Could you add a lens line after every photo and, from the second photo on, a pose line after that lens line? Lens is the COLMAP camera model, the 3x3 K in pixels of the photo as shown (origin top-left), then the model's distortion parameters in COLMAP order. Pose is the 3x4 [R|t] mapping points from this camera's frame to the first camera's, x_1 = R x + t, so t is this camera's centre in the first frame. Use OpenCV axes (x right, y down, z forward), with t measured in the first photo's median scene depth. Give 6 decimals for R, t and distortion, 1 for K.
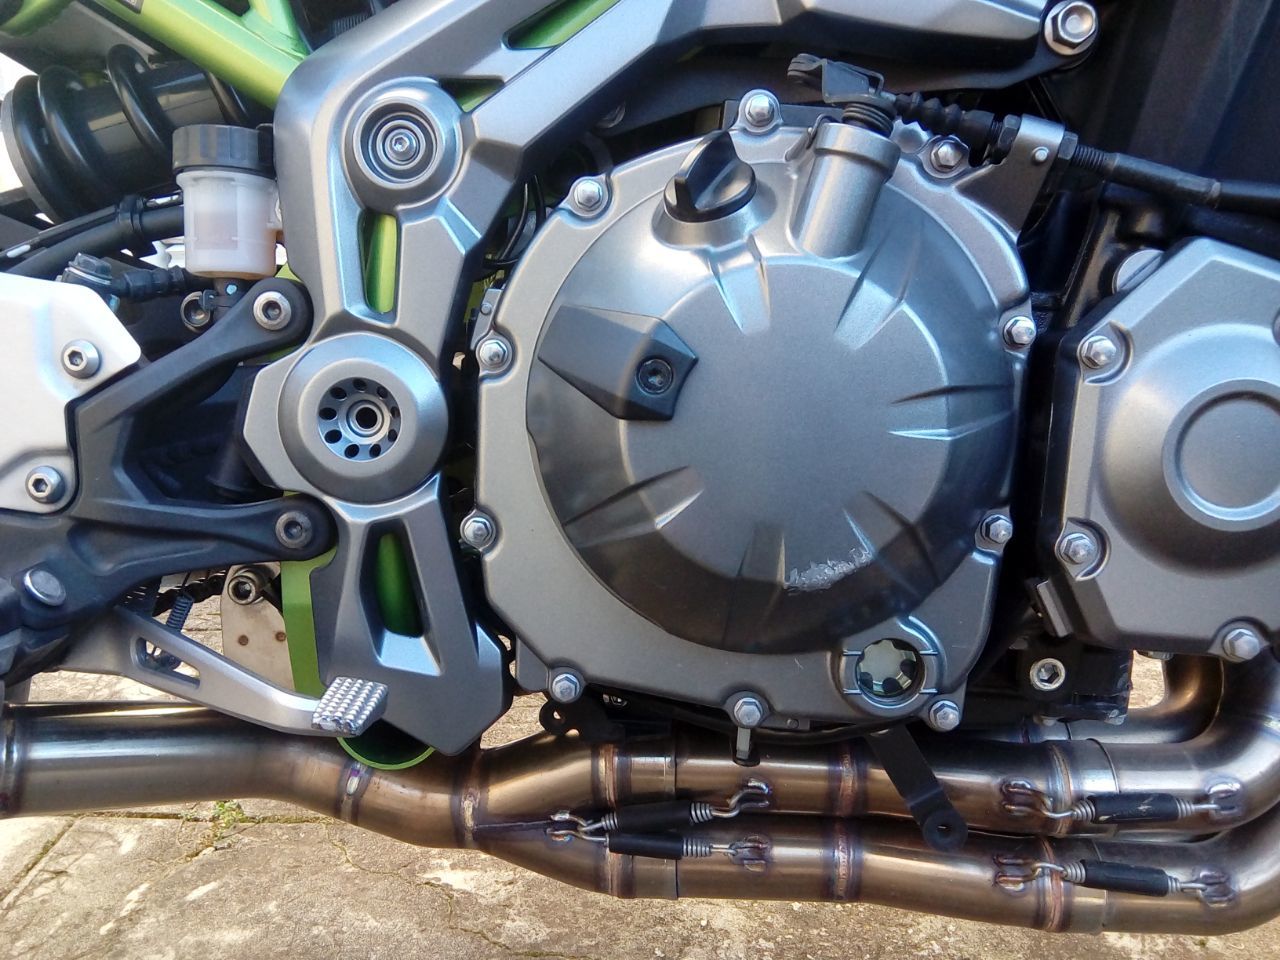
lens RADIAL K [[1030.0, 0, 640.0], [0, 1030.0, 480.0], [0, 0, 1]] dist [0.000732, 0.006697]
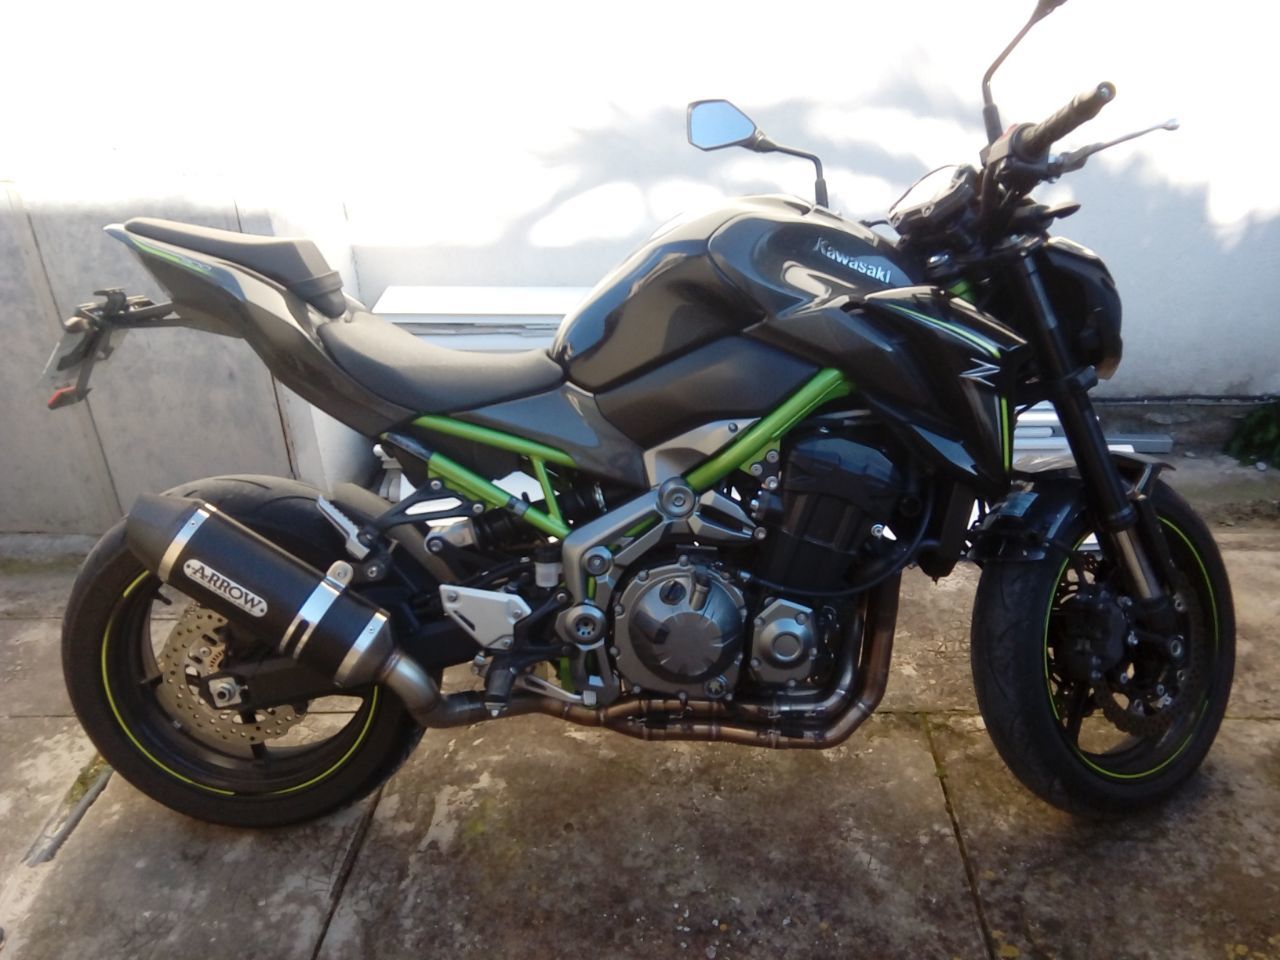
lens RADIAL K [[1037.4, 0, 640.0], [0, 1037.4, 480.0], [0, 0, 1]] dist [0.098019, -0.001651]
pose [[0.999820, -0.009825, 0.016245, -0.115087], [0.007523, 0.990663, 0.136127, -1.117707], [-0.017430, -0.135981, 0.990558, -2.798691]]
